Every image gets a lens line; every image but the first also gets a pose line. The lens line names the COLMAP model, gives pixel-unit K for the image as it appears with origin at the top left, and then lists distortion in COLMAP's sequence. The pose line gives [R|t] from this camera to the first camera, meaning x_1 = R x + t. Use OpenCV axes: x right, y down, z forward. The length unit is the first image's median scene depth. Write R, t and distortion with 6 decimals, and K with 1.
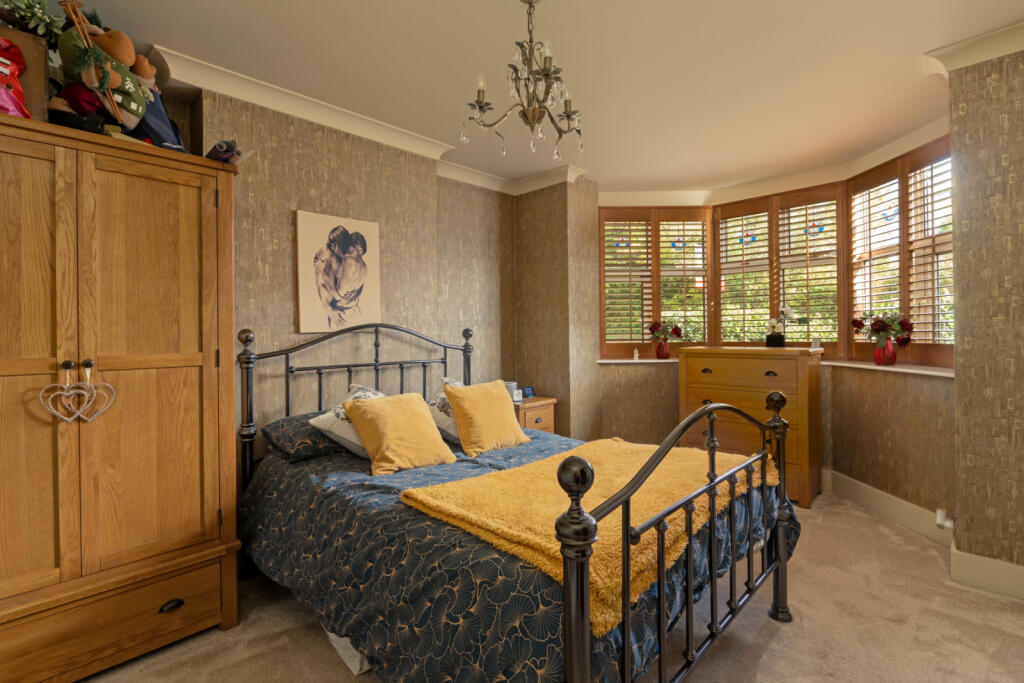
lens RADIAL K [[481.3, 0, 509.2], [0, 481.3, 335.8], [0, 0, 1]] dist [-0.015425, 0.000061]
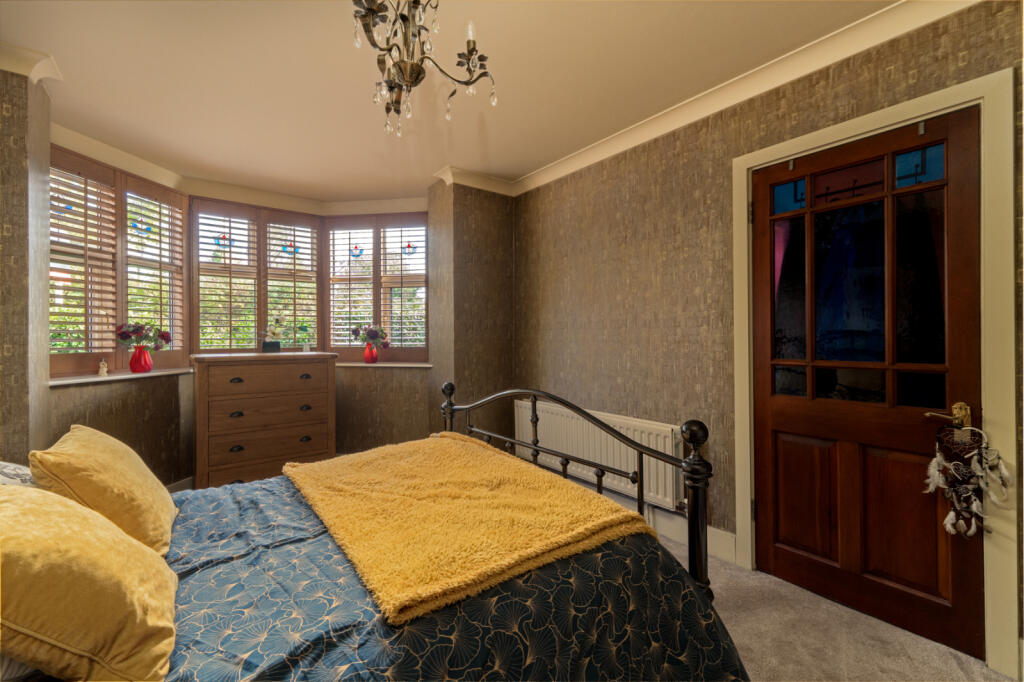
lens RADIAL K [[431.4, 0, 512.5], [0, 431.4, 336.7], [0, 0, 1]] dist [0.010804, -0.000411]
pose [[0.141916, 0.010179, 0.989826, -0.704436], [0.003652, 0.999935, -0.010807, 0.001755], [-0.989872, 0.005148, 0.141870, 0.759532]]
